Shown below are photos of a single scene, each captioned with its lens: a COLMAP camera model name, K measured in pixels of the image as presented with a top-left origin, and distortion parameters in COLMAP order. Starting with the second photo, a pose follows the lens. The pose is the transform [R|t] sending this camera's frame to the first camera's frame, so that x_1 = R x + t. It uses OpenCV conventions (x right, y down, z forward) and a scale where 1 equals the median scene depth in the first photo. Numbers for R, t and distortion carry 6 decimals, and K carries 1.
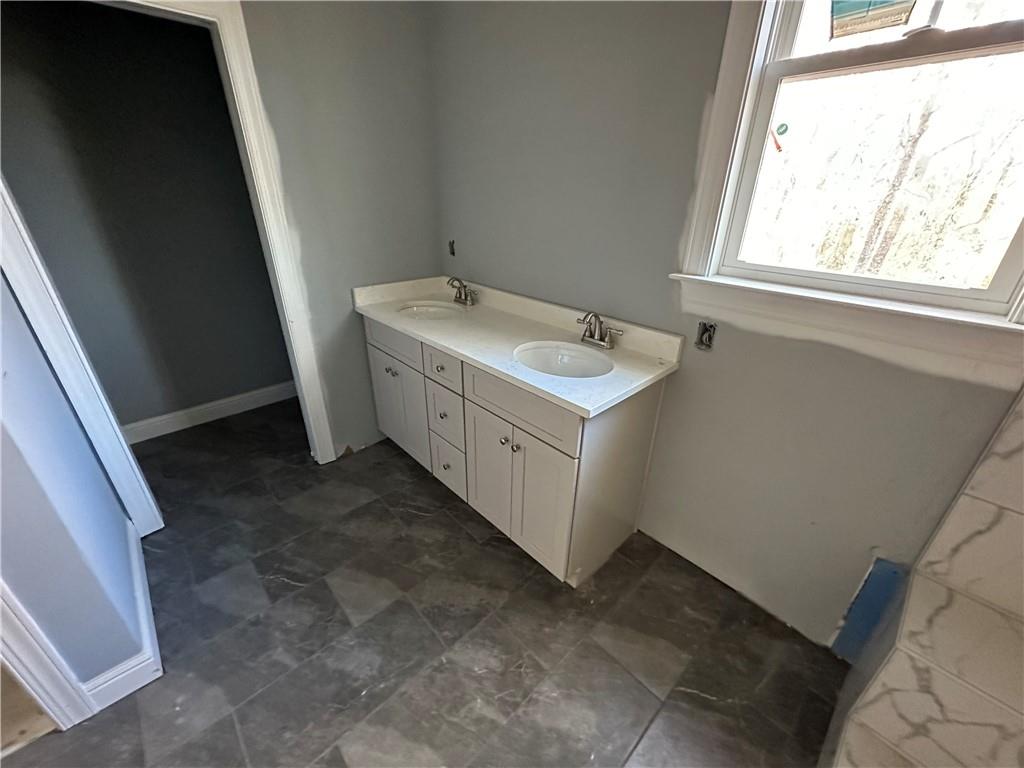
lens RADIAL K [[407.9, 0, 513.2], [0, 407.9, 384.1], [0, 0, 1]] dist [-0.000487, -0.000634]
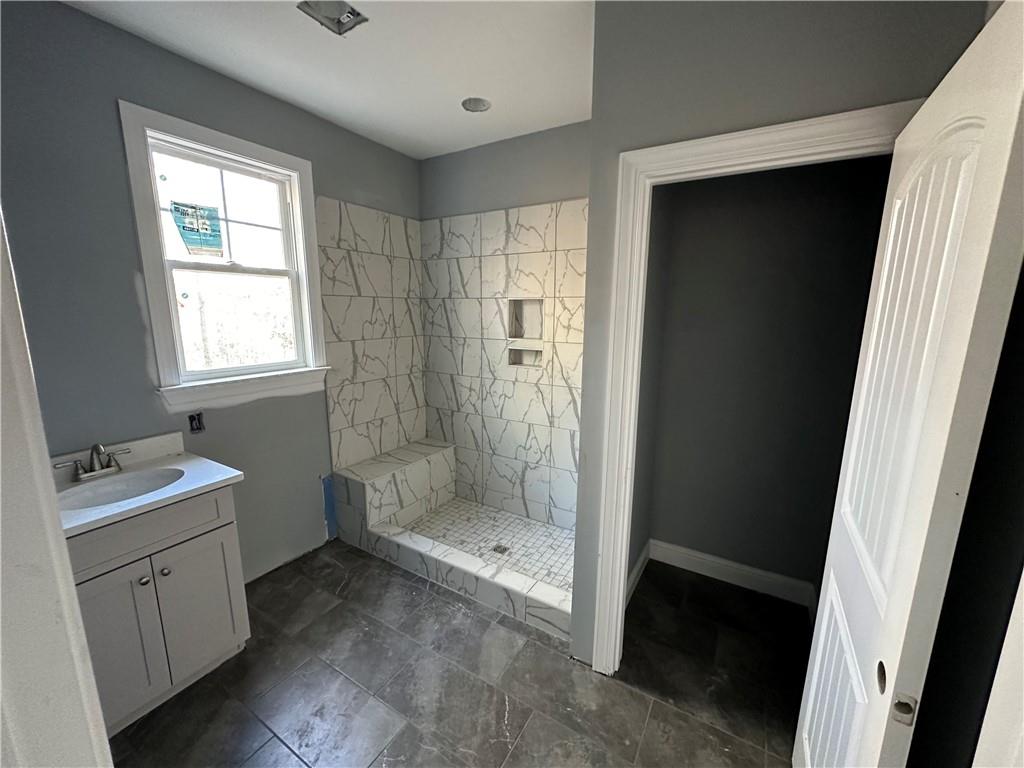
lens RADIAL K [[407.9, 0, 513.2], [0, 407.9, 384.1], [0, 0, 1]] dist [-0.000487, -0.000634]
pose [[-0.272129, -0.187930, 0.943731, -1.210607], [0.403433, 0.868104, 0.289202, -0.211292], [-0.873606, 0.459433, -0.160419, 0.209272]]
